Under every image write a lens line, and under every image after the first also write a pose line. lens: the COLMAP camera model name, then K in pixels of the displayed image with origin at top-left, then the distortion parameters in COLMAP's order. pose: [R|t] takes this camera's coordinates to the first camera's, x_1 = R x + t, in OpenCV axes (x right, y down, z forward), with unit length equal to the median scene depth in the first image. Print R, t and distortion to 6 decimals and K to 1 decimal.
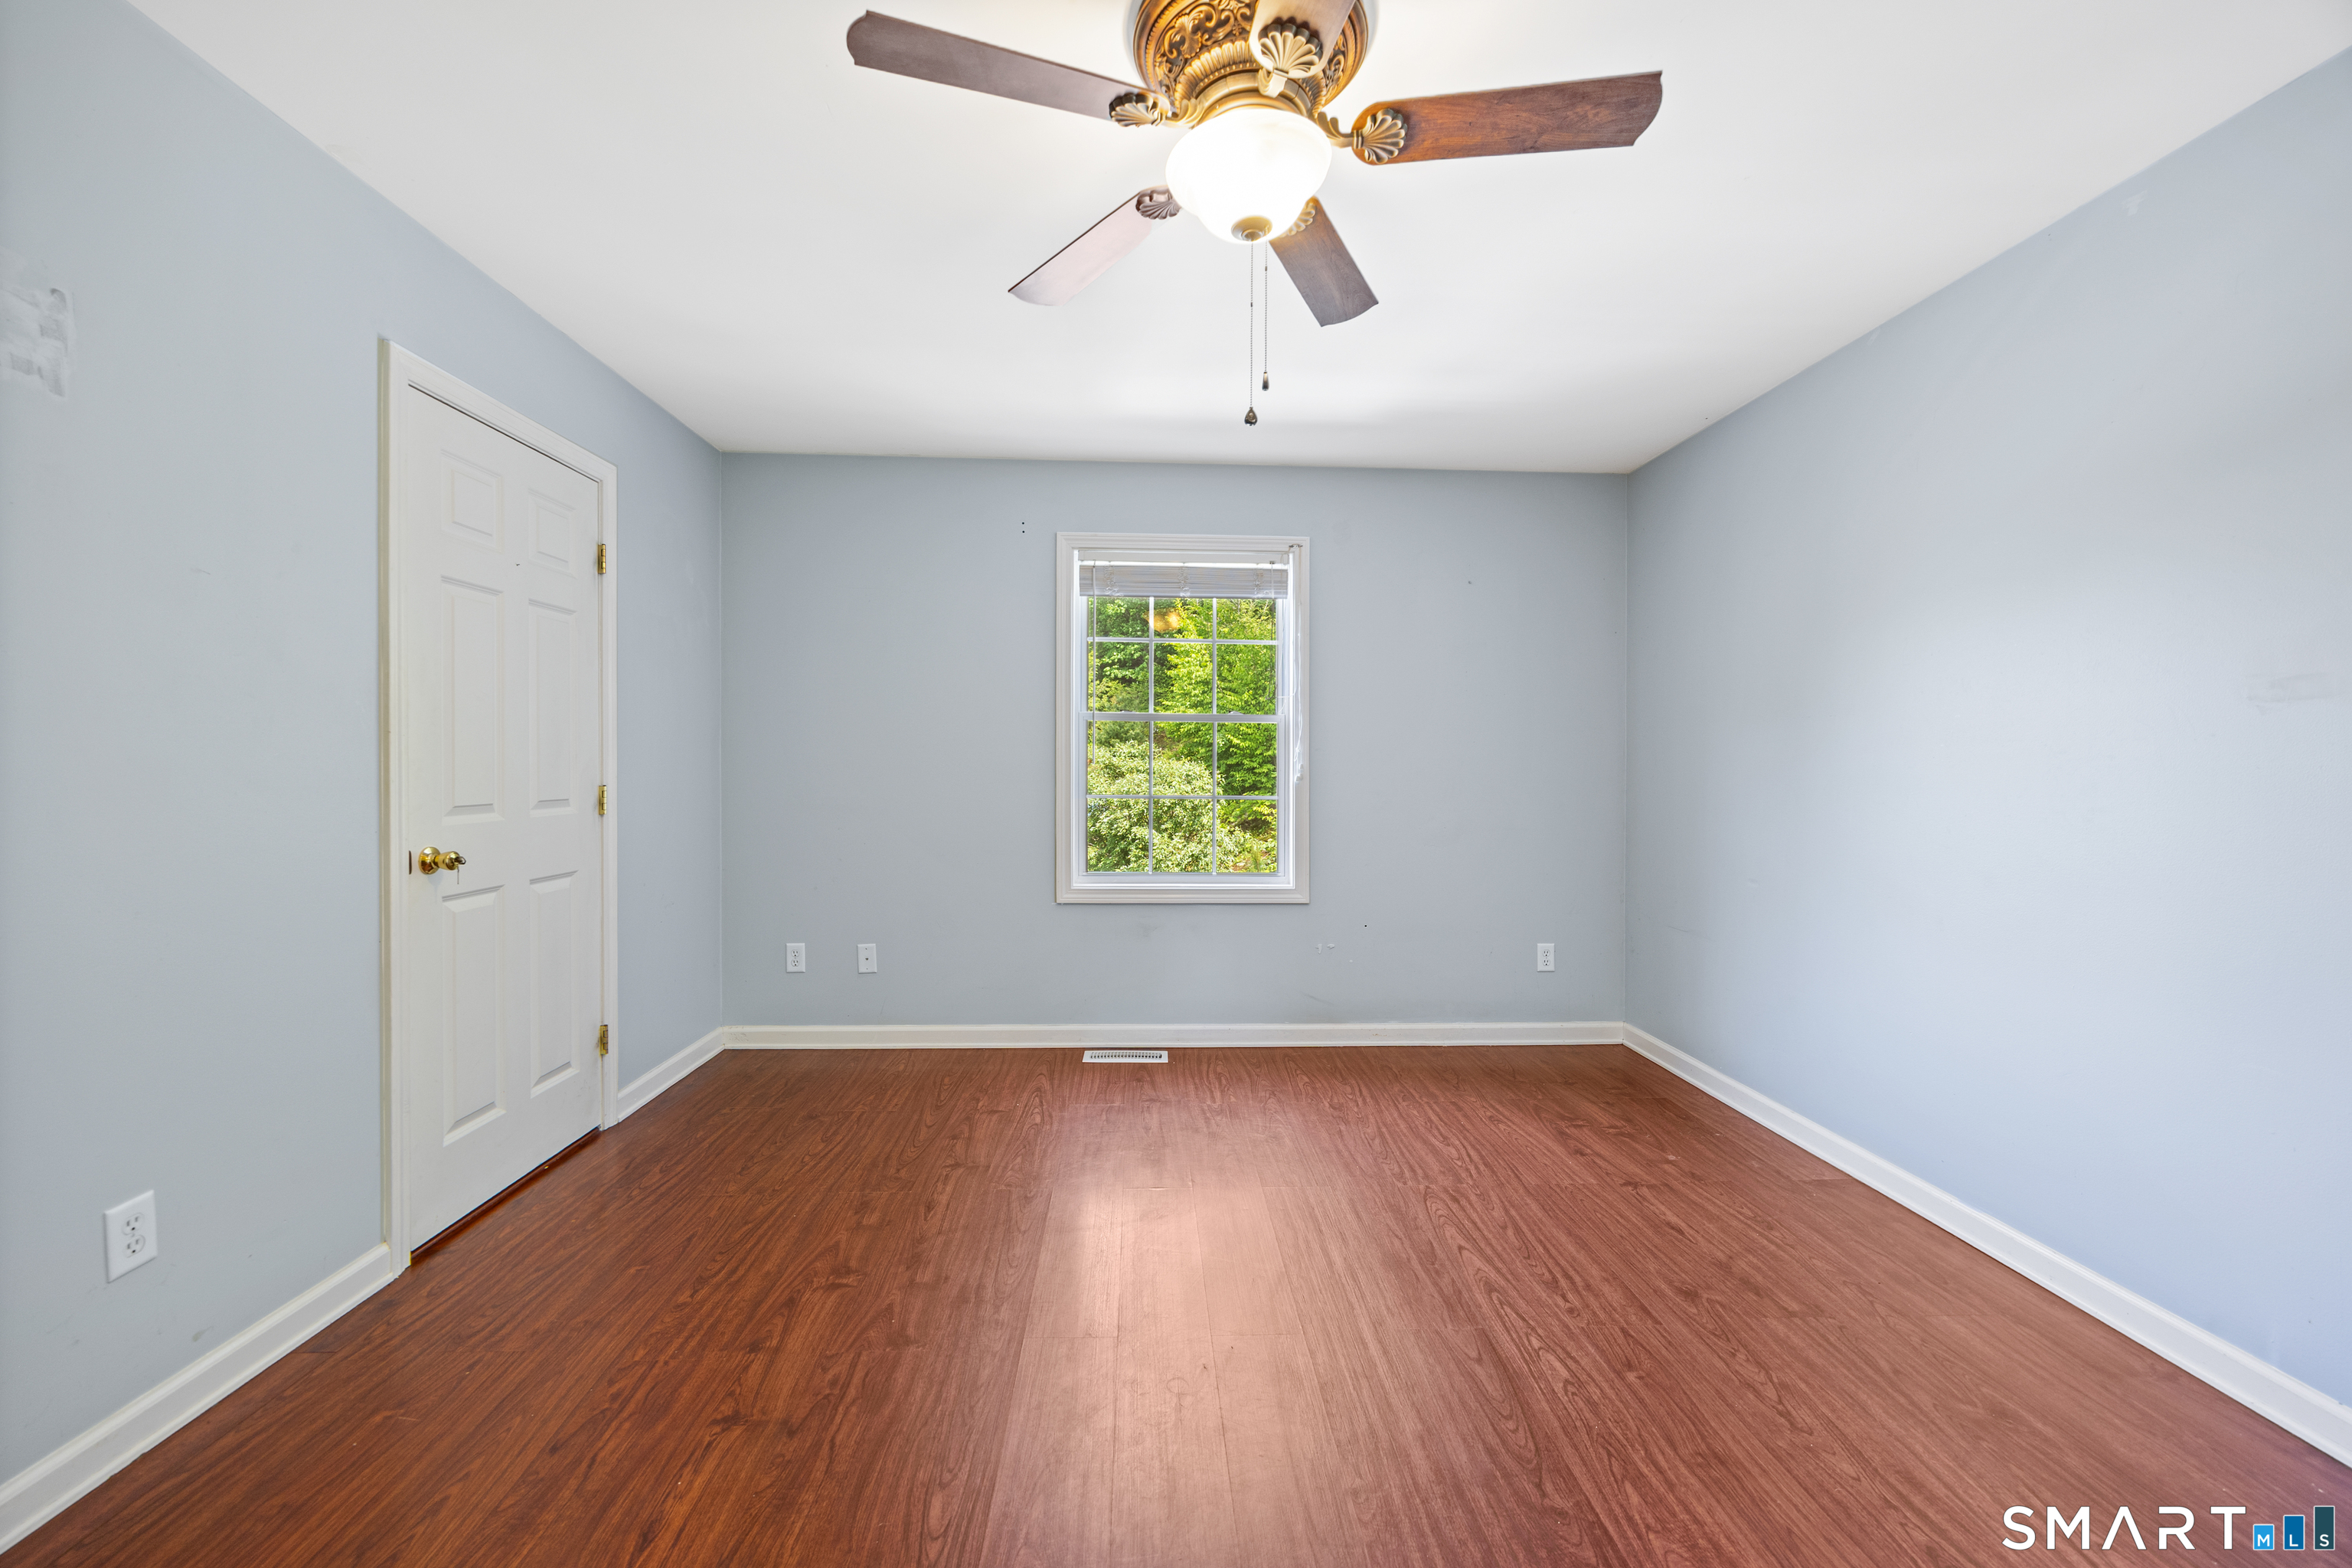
lens RADIAL K [[914.0, 0, 1178.8], [0, 914.0, 776.0], [0, 0, 1]] dist [-0.001181, 0.000779]
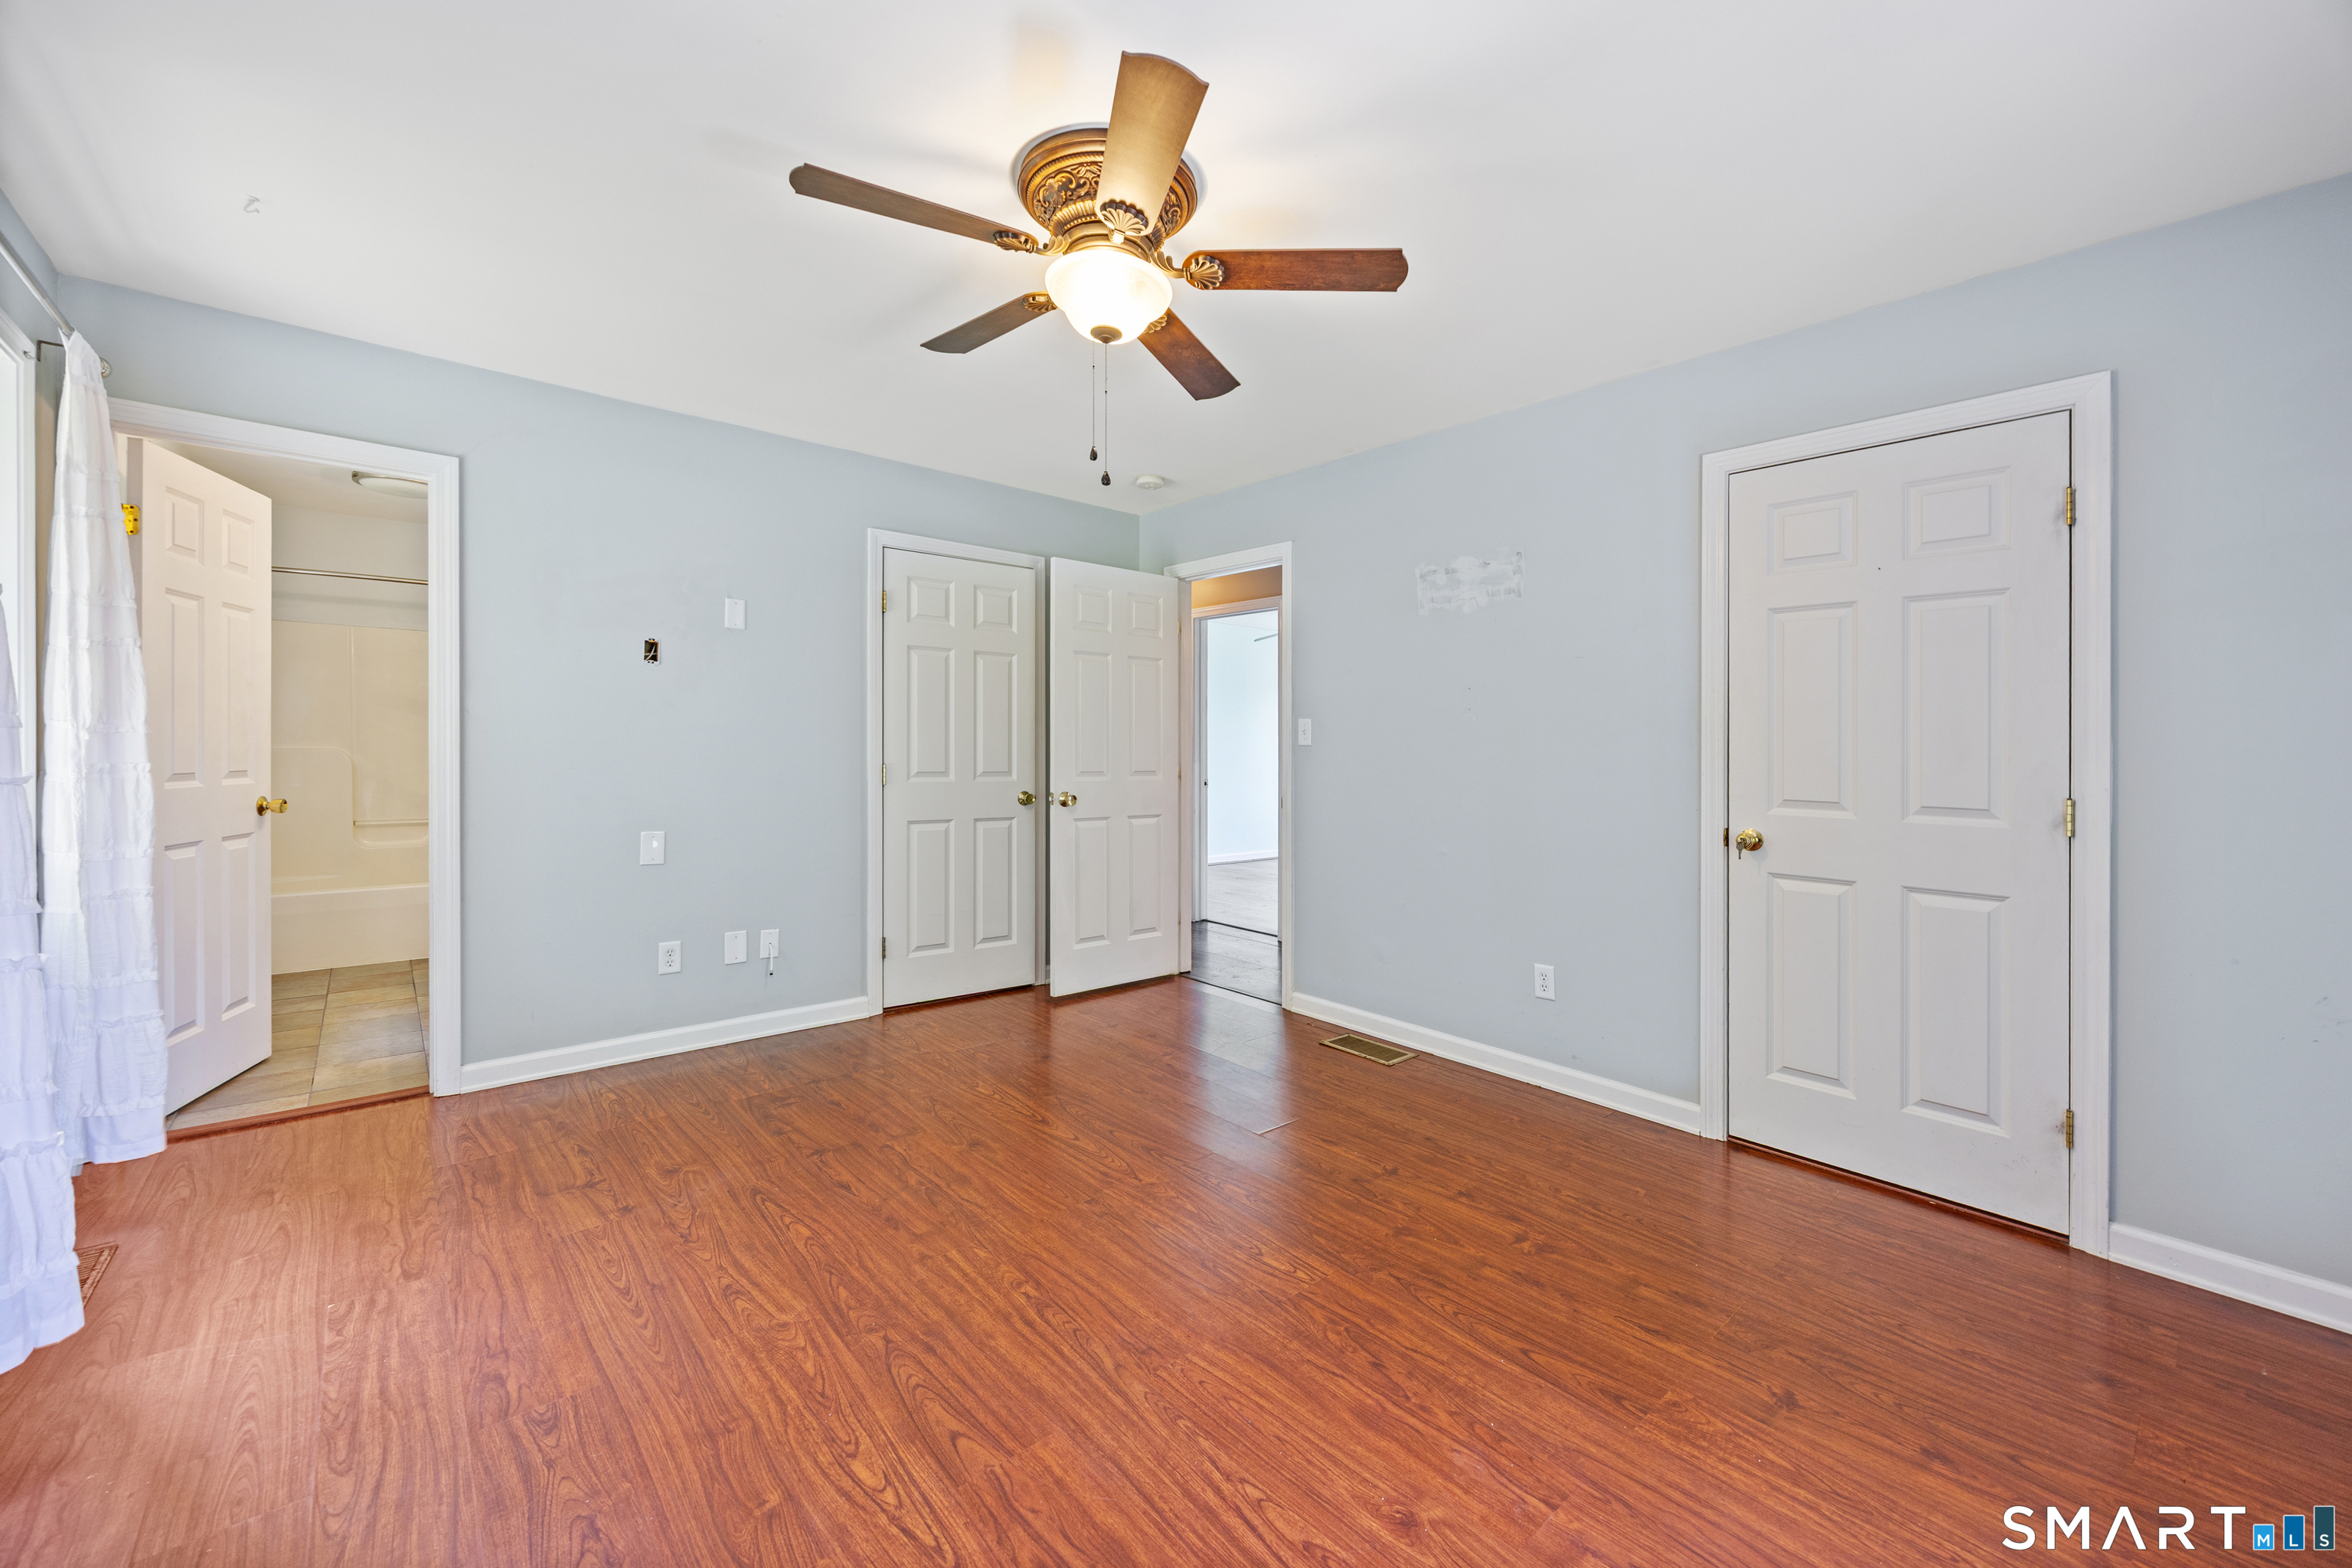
lens RADIAL K [[914.0, 0, 1178.8], [0, 914.0, 776.0], [0, 0, 1]] dist [-0.001181, 0.000779]
pose [[-0.785746, -0.003662, -0.618539, 0.440138], [-0.032670, 0.998832, 0.035587, -0.011326], [0.617686, 0.048170, -0.784948, 1.122330]]
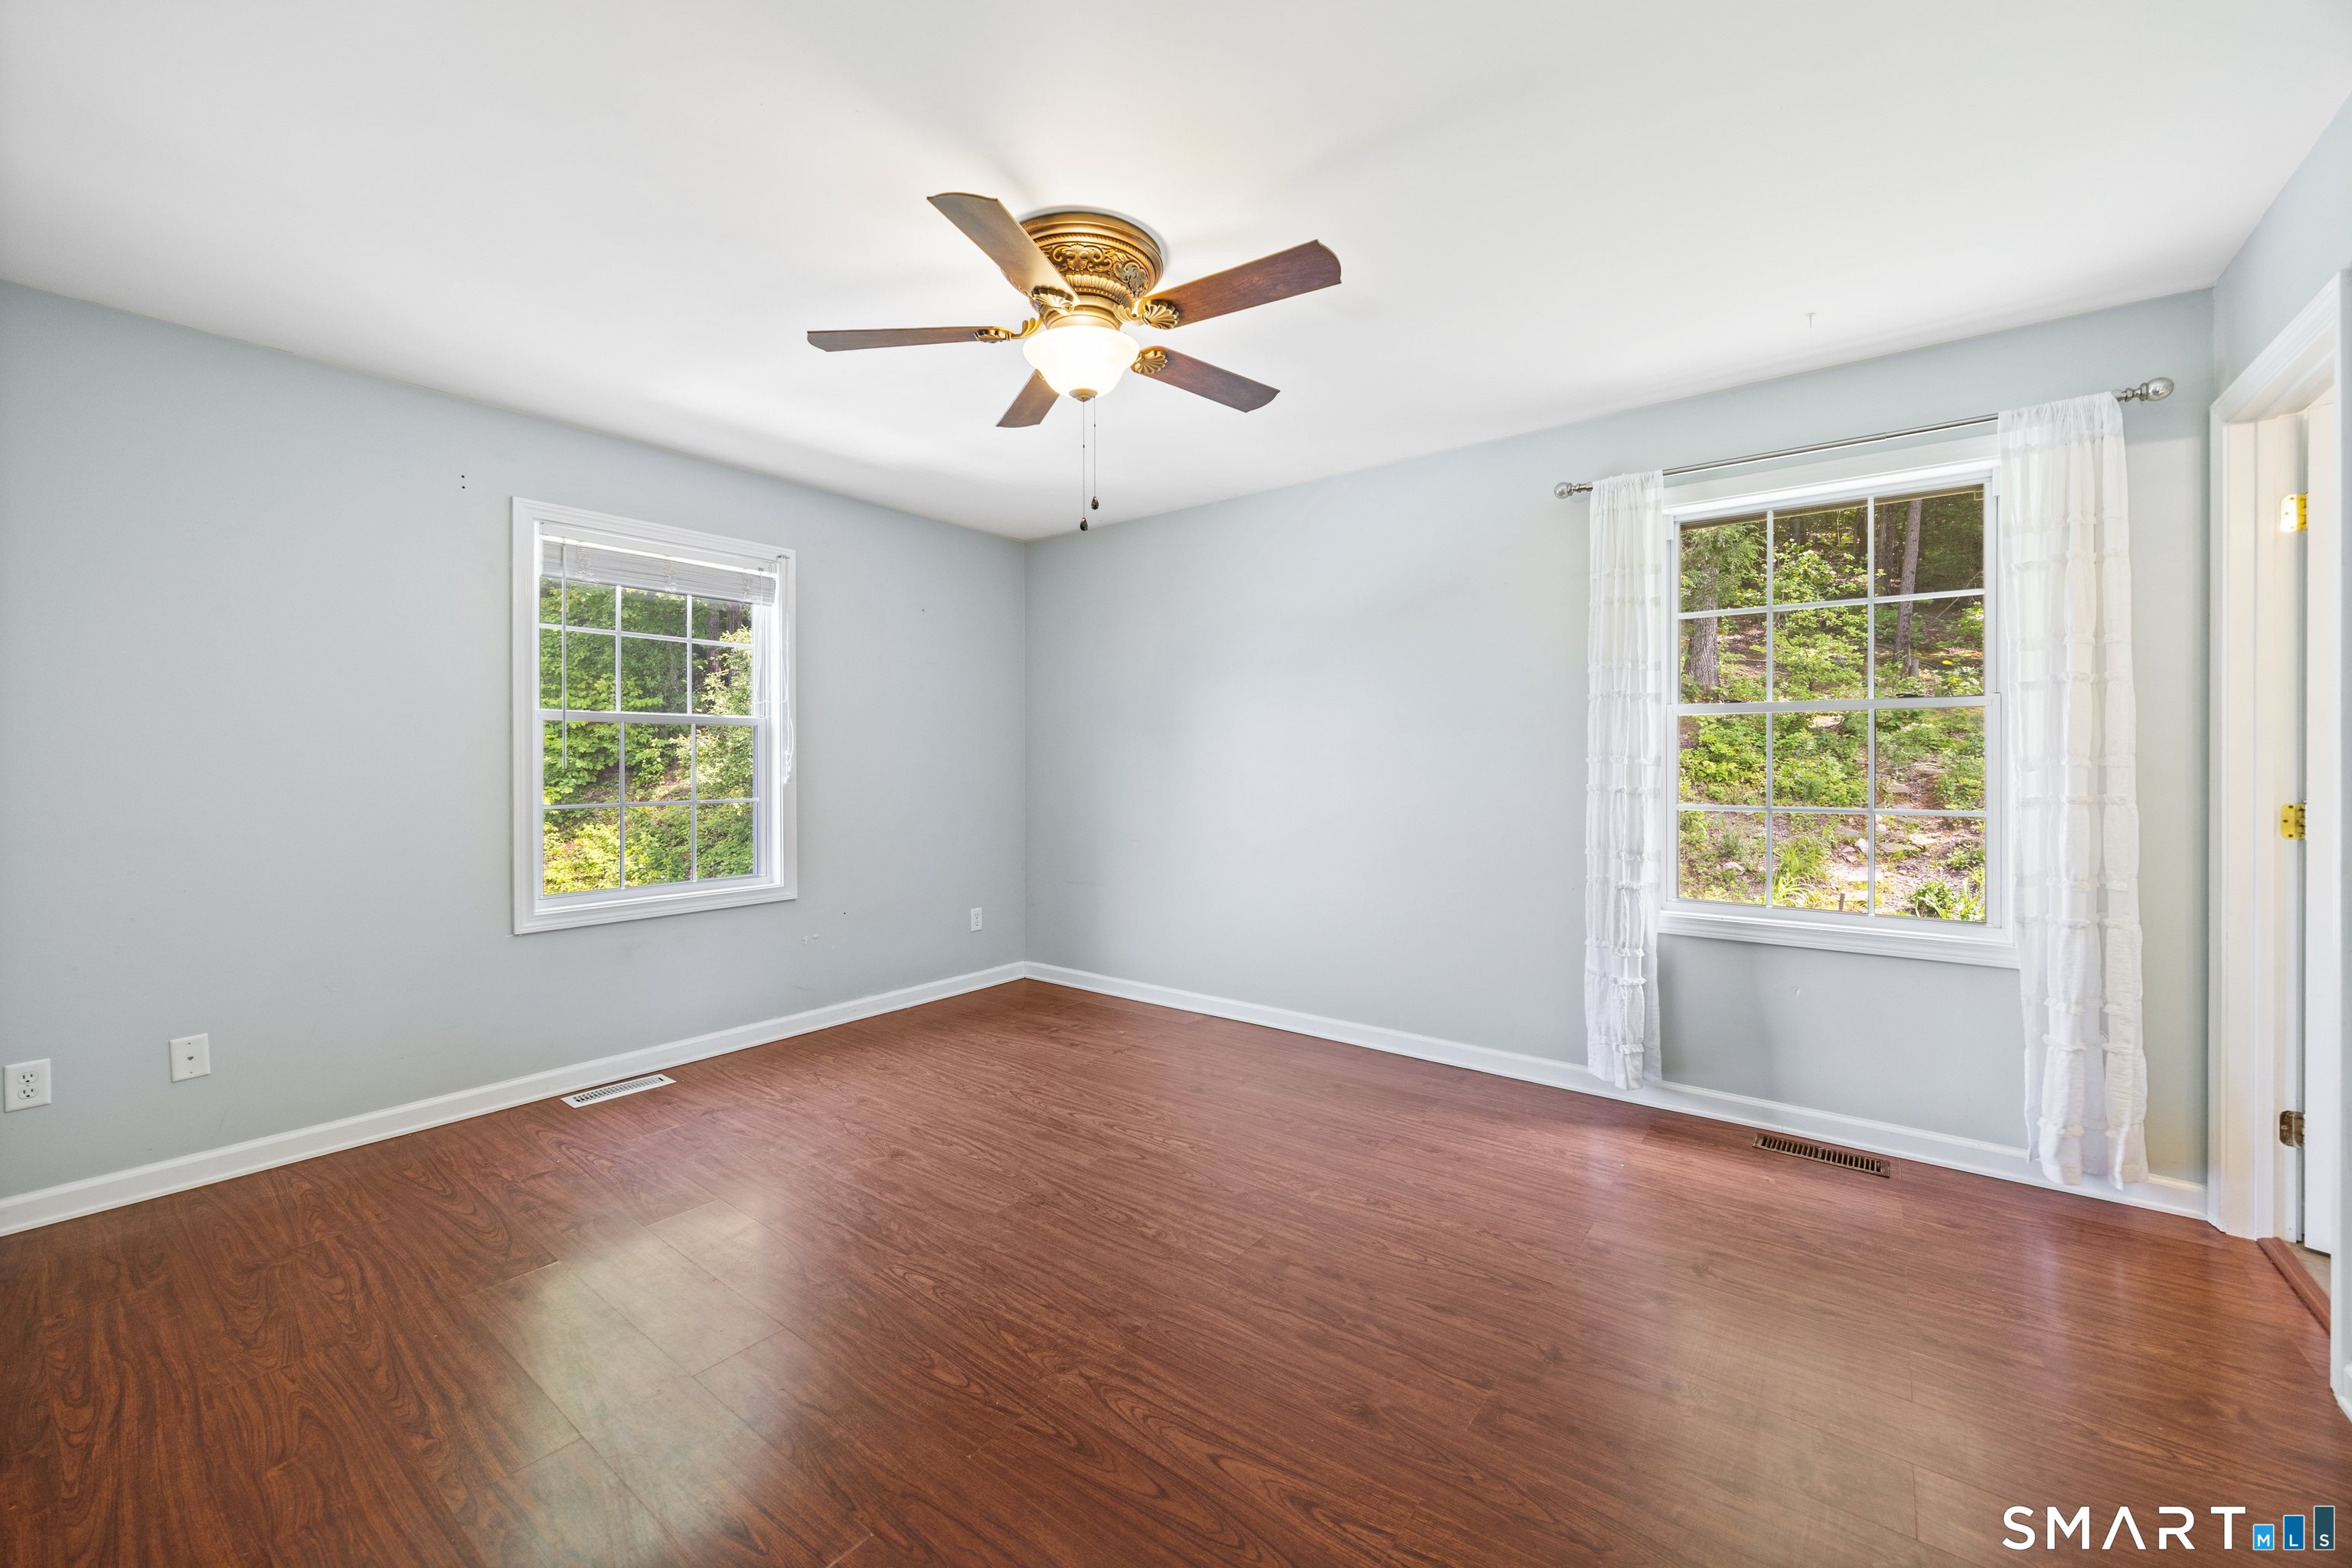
lens RADIAL K [[914.0, 0, 1178.8], [0, 914.0, 776.0], [0, 0, 1]] dist [-0.001181, 0.000779]
pose [[0.647495, -0.021177, 0.761776, -0.490094], [0.020572, 0.999735, 0.010306, -0.004732], [-0.761792, 0.008998, 0.647759, -0.020009]]
